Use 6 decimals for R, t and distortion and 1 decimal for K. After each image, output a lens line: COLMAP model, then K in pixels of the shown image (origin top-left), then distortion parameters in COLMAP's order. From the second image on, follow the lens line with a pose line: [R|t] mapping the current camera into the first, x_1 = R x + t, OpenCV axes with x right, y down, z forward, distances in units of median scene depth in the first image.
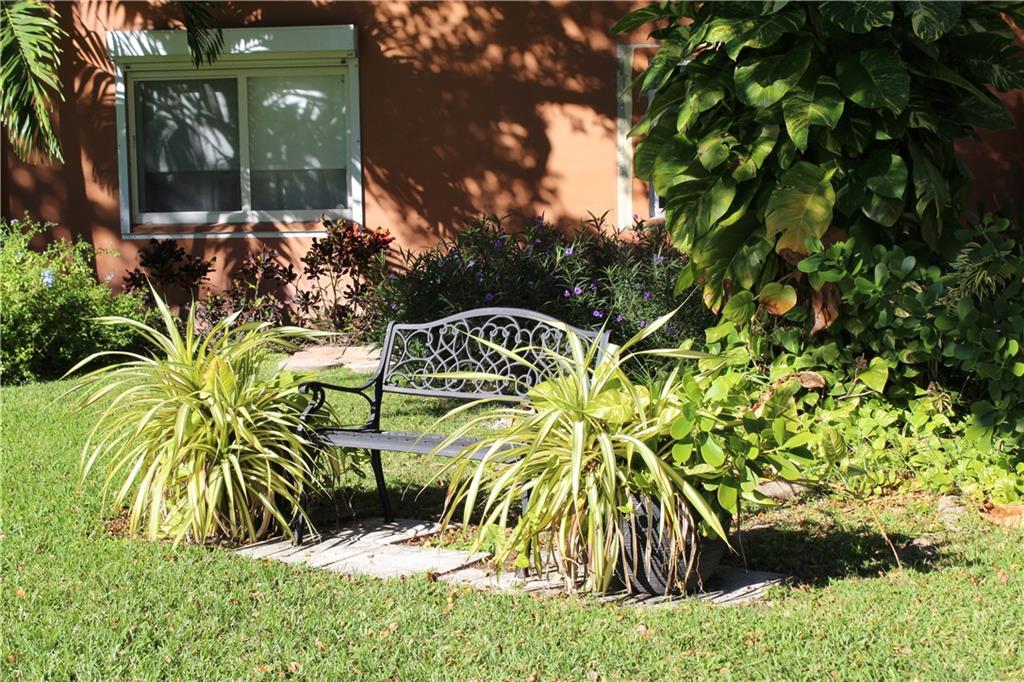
lens RADIAL K [[1816.4, 0, 511.8], [0, 1816.4, 341.4], [0, 0, 1]] dist [-0.018730, 0.000000]
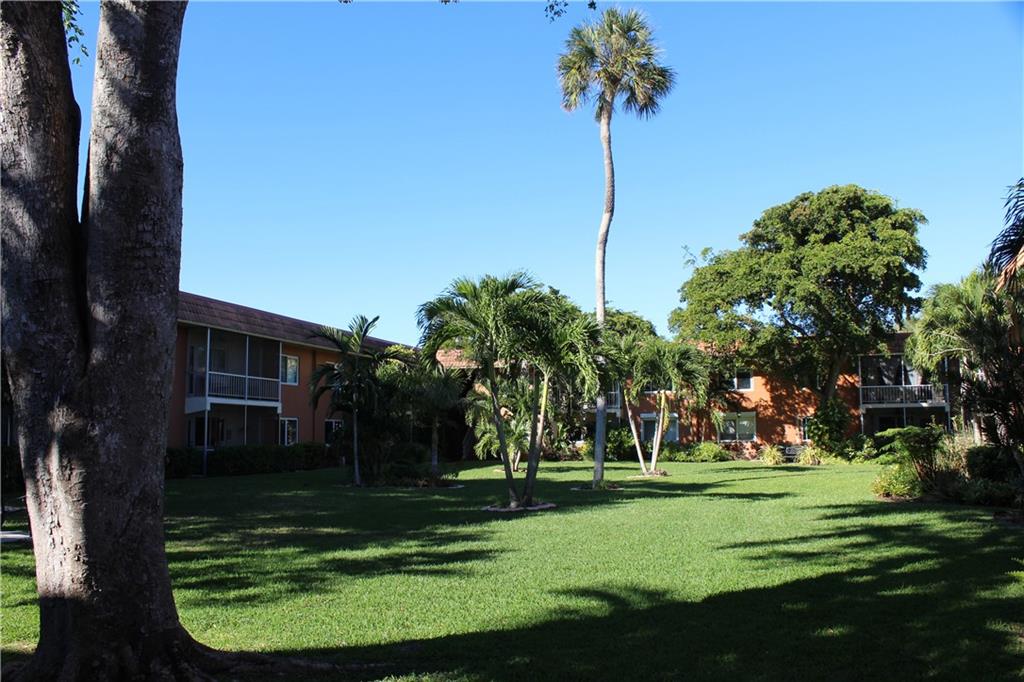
lens RADIAL K [[864.2, 0, 511.5], [0, 864.2, 342.0], [0, 0, 1]] dist [-0.095144, -0.002401]
pose [[0.981580, -0.004537, -0.190998, -0.357487], [-0.034108, 0.979495, -0.198560, 0.225132], [0.187983, 0.201417, 0.961298, -2.210312]]
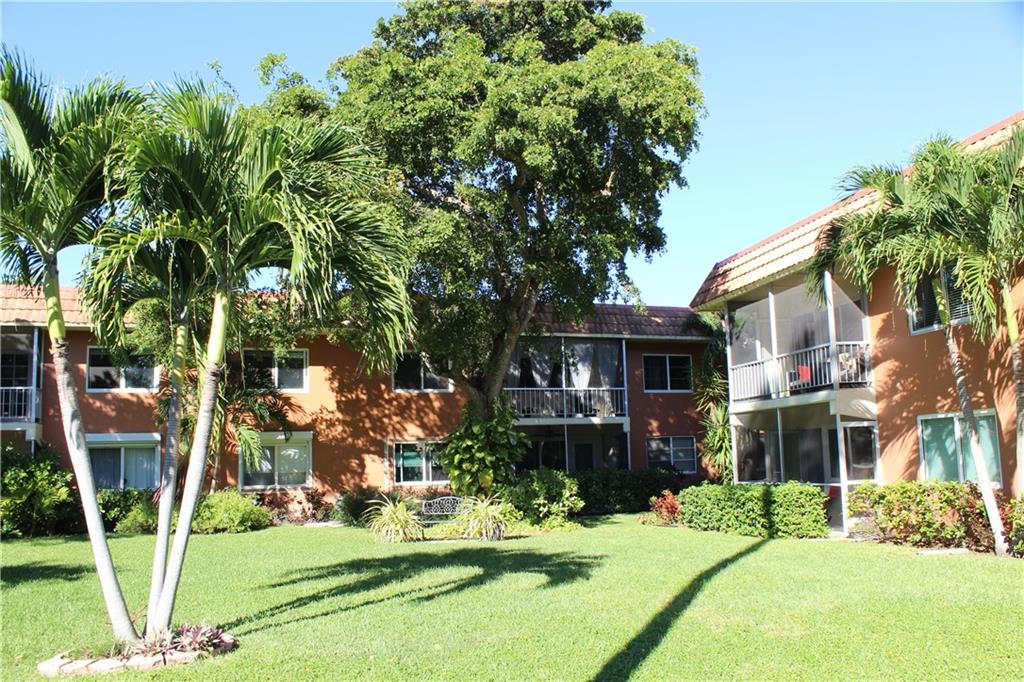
lens RADIAL K [[864.2, 0, 507.8], [0, 864.2, 340.9], [0, 0, 1]] dist [-0.095144, -0.002401]
pose [[0.904469, 0.053870, 0.423123, -0.454765], [0.053056, 0.970079, -0.236920, 0.069745], [-0.423226, 0.236736, 0.874549, -0.658496]]
